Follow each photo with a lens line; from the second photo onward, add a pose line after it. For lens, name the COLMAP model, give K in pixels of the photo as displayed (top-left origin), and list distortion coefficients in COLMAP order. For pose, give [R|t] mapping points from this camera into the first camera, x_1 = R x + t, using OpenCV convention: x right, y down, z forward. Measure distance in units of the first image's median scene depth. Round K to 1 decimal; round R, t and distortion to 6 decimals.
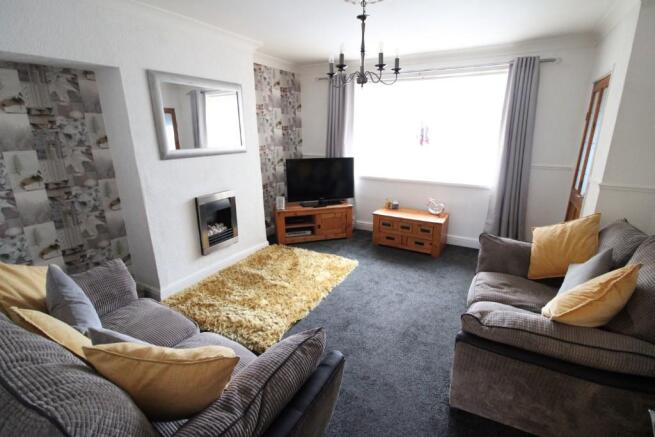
lens RADIAL K [[310.6, 0, 333.4], [0, 310.6, 219.3], [0, 0, 1]] dist [-0.012527, -0.004305]
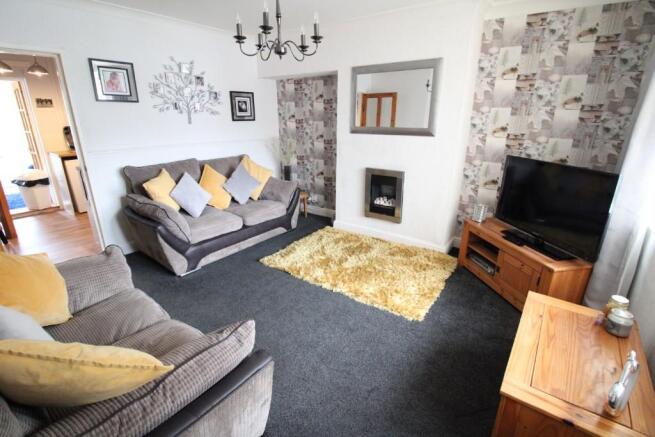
lens RADIAL K [[310.6, 0, 332.3], [0, 310.6, 217.7], [0, 0, 1]] dist [-0.012527, -0.004305]
pose [[-0.146177, 0.303827, -0.941446, 0.603053], [-0.284593, 0.898522, 0.334163, -0.199566], [0.947438, 0.316776, -0.044876, 0.760195]]
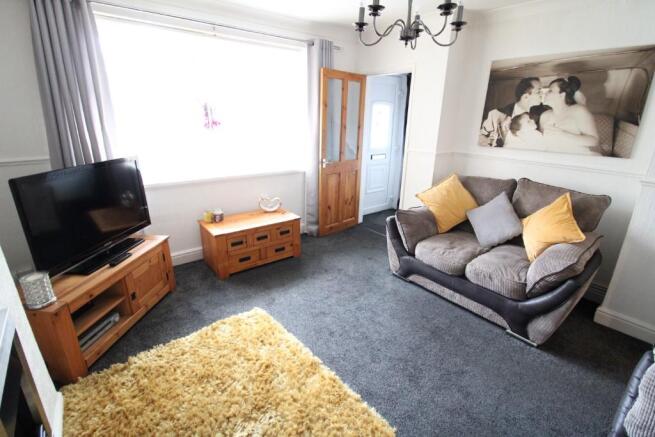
lens RADIAL K [[310.6, 0, 327.6], [0, 310.6, 215.6], [0, 0, 1]] dist [-0.012527, -0.004305]
pose [[0.374620, -0.285707, 0.882061, -0.380551], [0.242072, 0.948482, 0.204411, -0.146743], [-0.895020, 0.136945, 0.424482, 0.521622]]
